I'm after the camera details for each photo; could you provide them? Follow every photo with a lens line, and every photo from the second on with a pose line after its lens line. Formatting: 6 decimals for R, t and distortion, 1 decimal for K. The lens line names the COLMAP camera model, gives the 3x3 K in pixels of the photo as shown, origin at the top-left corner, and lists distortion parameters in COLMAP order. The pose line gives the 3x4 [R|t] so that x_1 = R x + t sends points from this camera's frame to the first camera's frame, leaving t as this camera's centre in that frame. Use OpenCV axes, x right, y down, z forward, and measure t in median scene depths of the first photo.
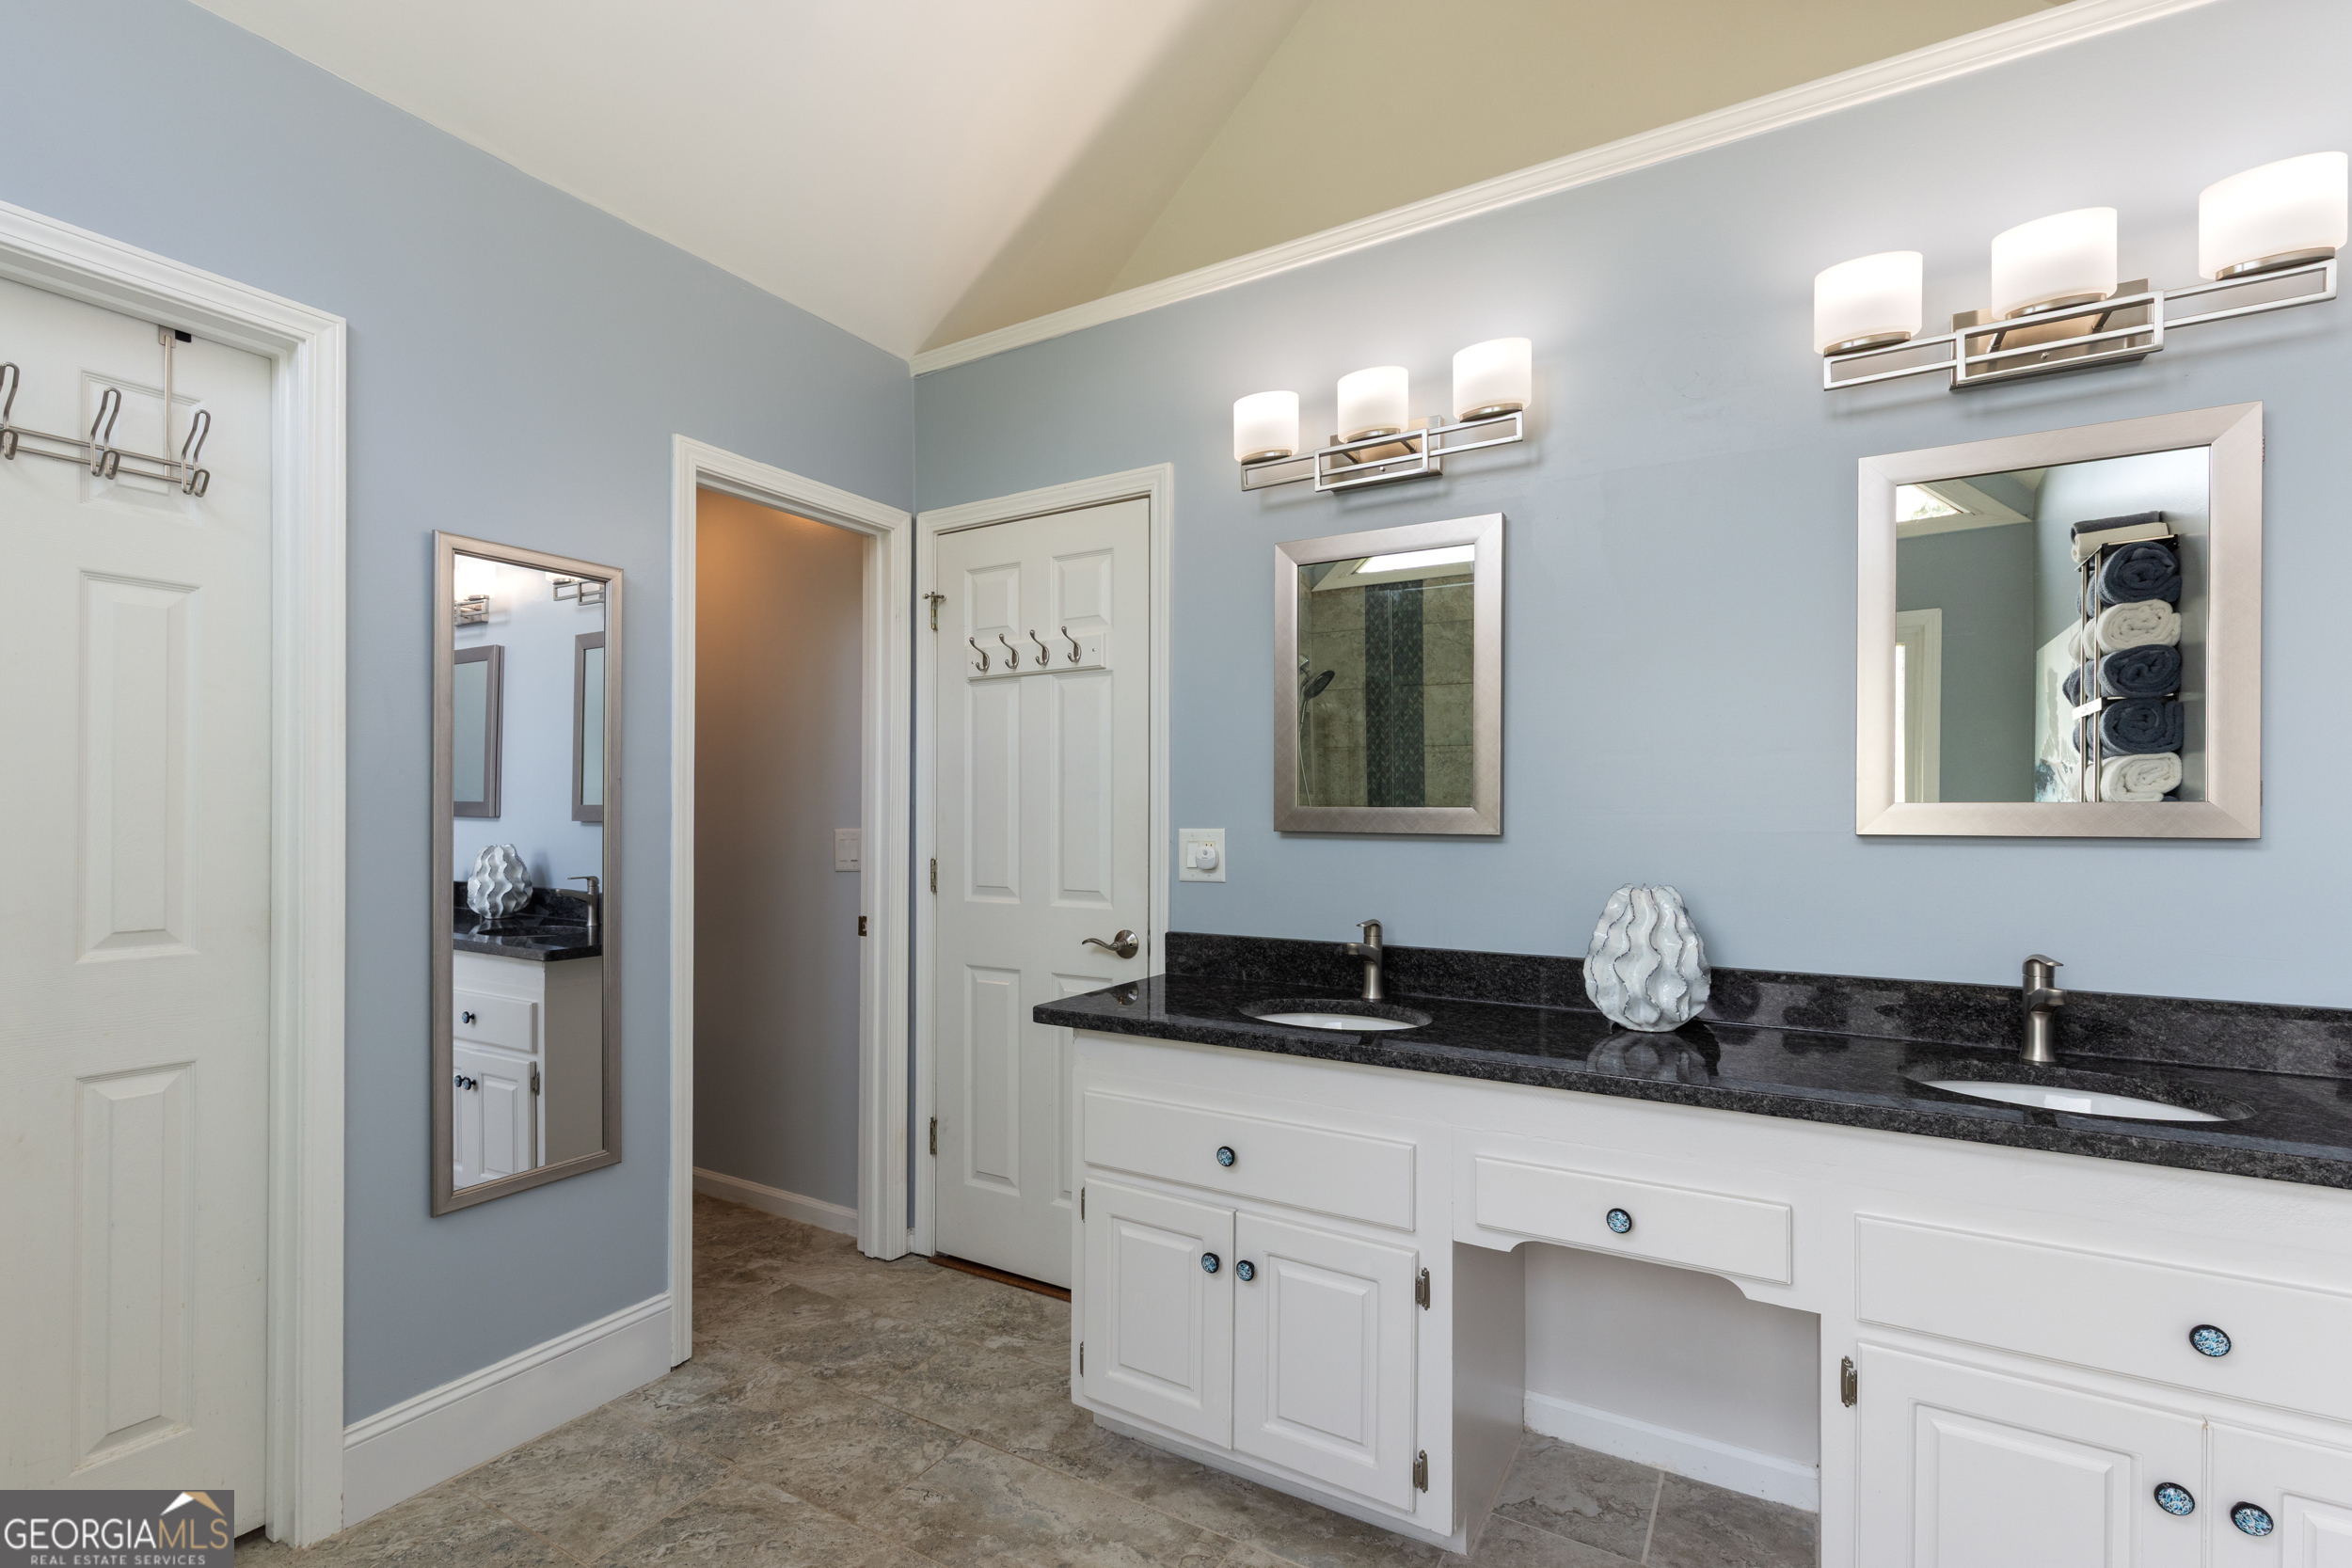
lens RADIAL K [[1060.0, 0, 1162.0], [0, 1060.0, 780.3], [0, 0, 1]] dist [0.010993, -0.000746]
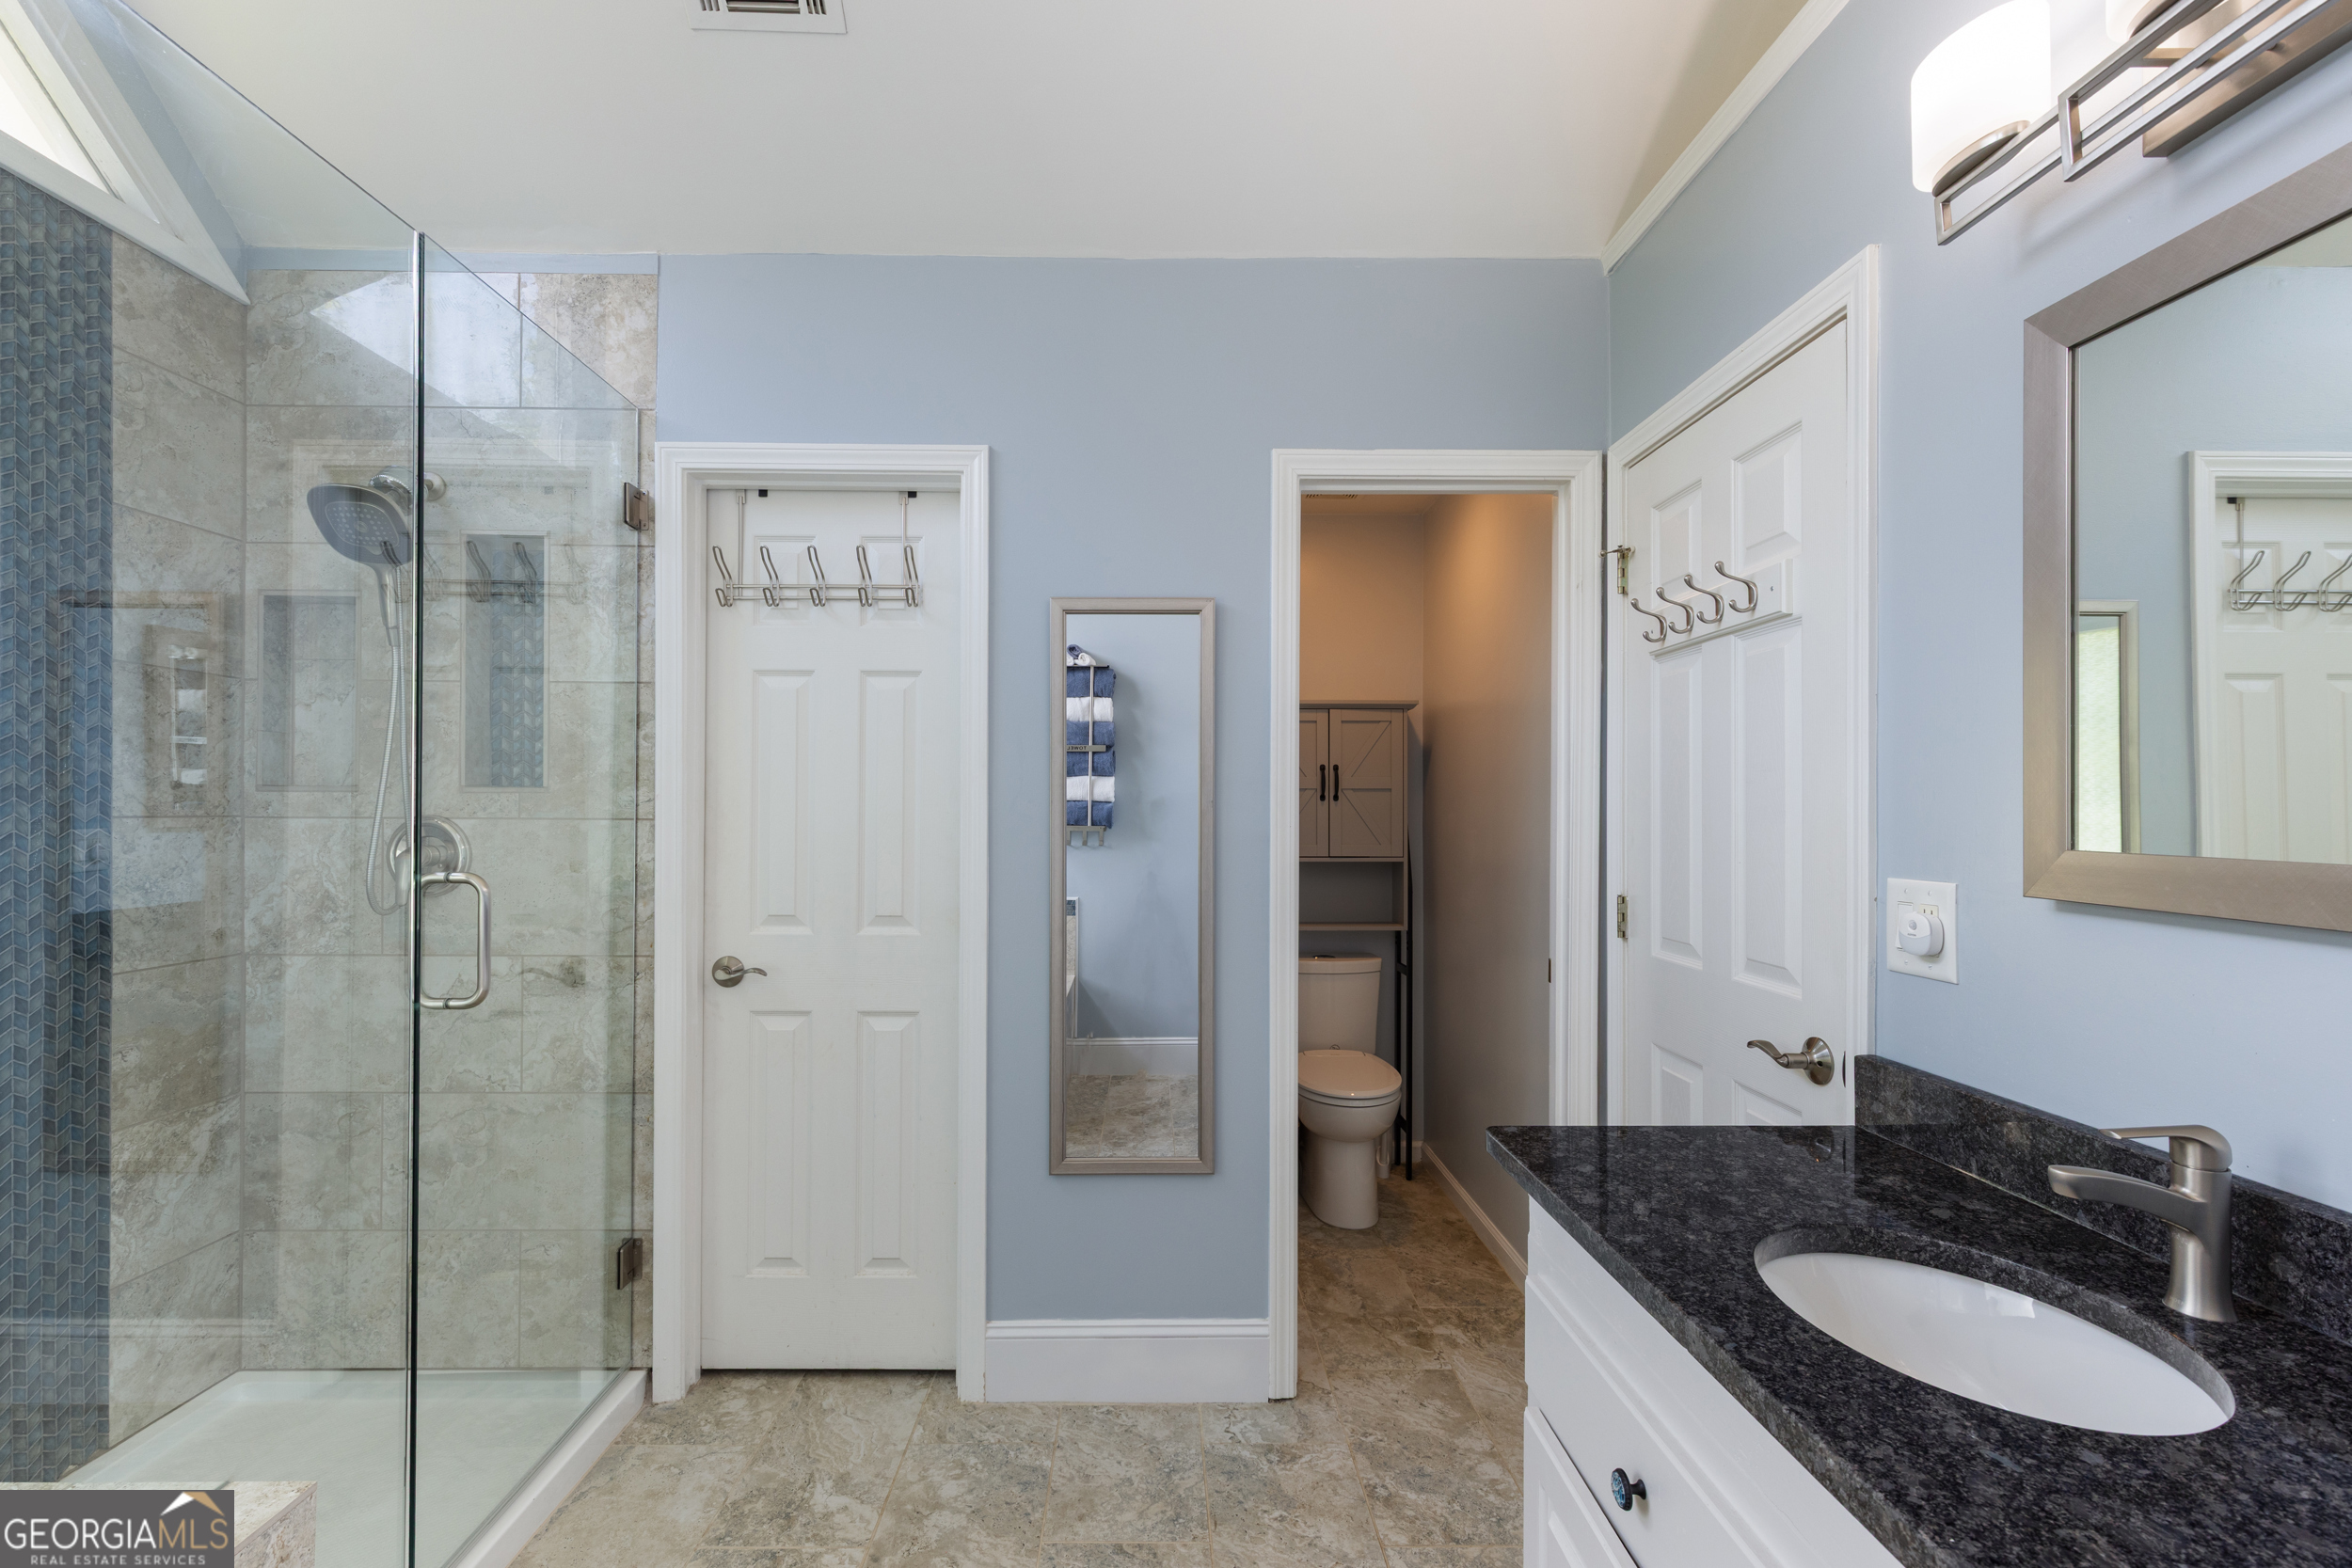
lens RADIAL K [[1056.0, 0, 1158.5], [0, 1056.0, 785.9], [0, 0, 1]] dist [0.010678, -0.000551]
pose [[0.531833, -0.018409, -0.846649, 0.312829], [0.027713, 0.999607, -0.004327, -0.012898], [0.846396, -0.021162, 0.532134, 0.388857]]
